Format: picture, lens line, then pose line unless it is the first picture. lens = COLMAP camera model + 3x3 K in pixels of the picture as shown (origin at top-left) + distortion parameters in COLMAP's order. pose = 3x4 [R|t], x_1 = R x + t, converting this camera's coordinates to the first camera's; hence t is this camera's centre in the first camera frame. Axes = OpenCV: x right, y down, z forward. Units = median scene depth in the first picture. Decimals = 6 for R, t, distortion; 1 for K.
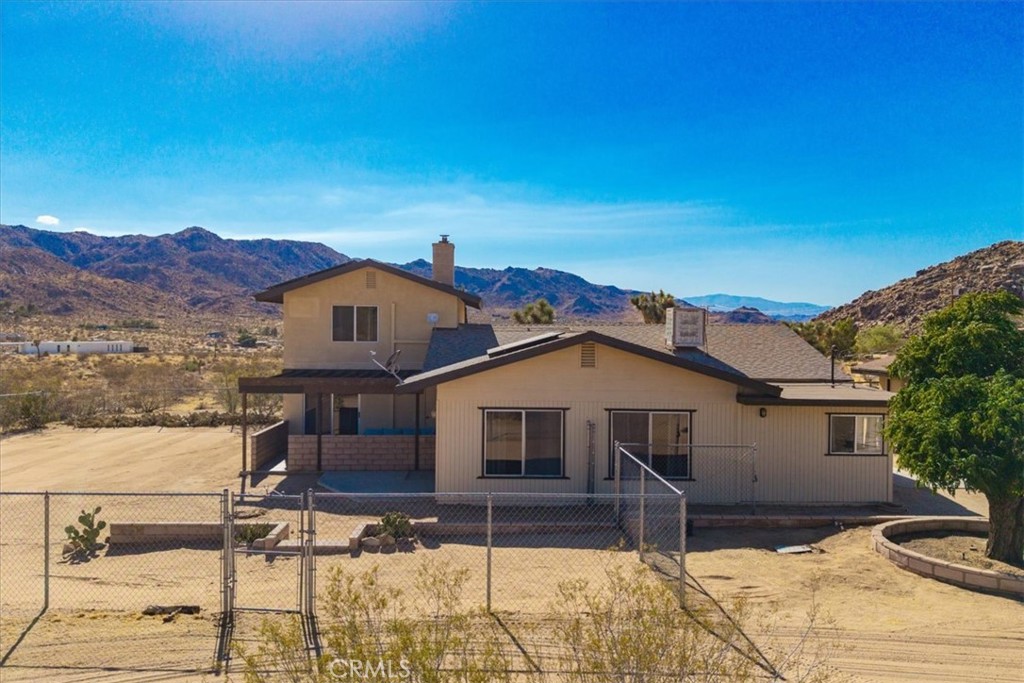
lens RADIAL K [[840.8, 0, 502.6], [0, 840.8, 337.0], [0, 0, 1]] dist [0.005546, -0.021150]
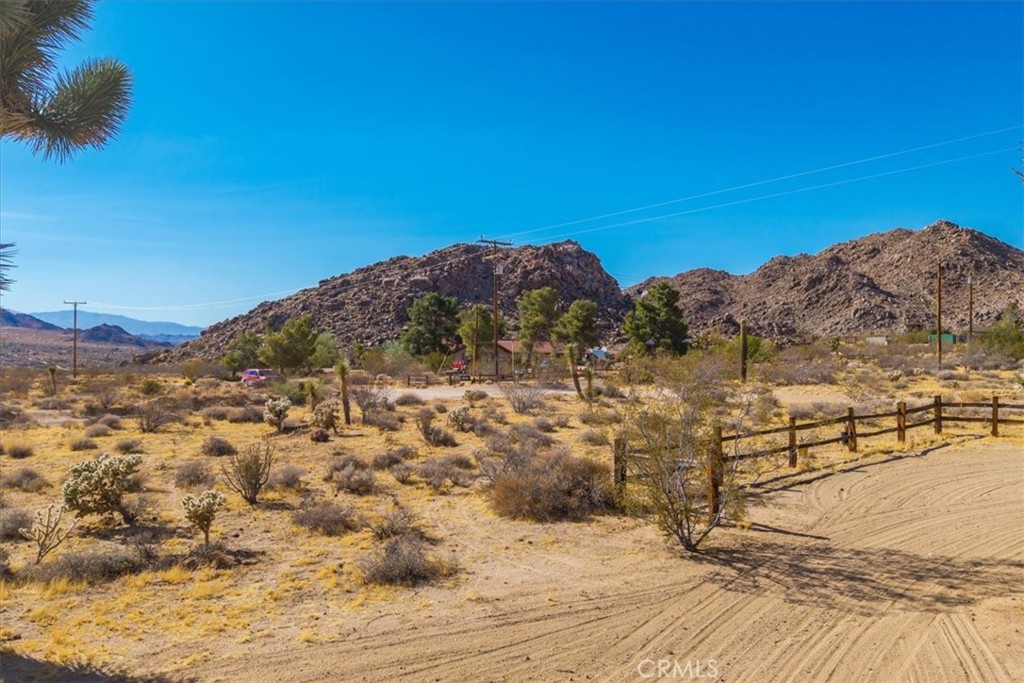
lens RADIAL K [[840.8, 0, 535.7], [0, 840.8, 316.6], [0, 0, 1]] dist [0.005546, -0.021150]
pose [[0.728685, 0.031339, 0.684131, 0.037847], [0.002164, 0.998842, -0.048061, 0.005787], [-0.684845, 0.036502, 0.727774, 0.175041]]
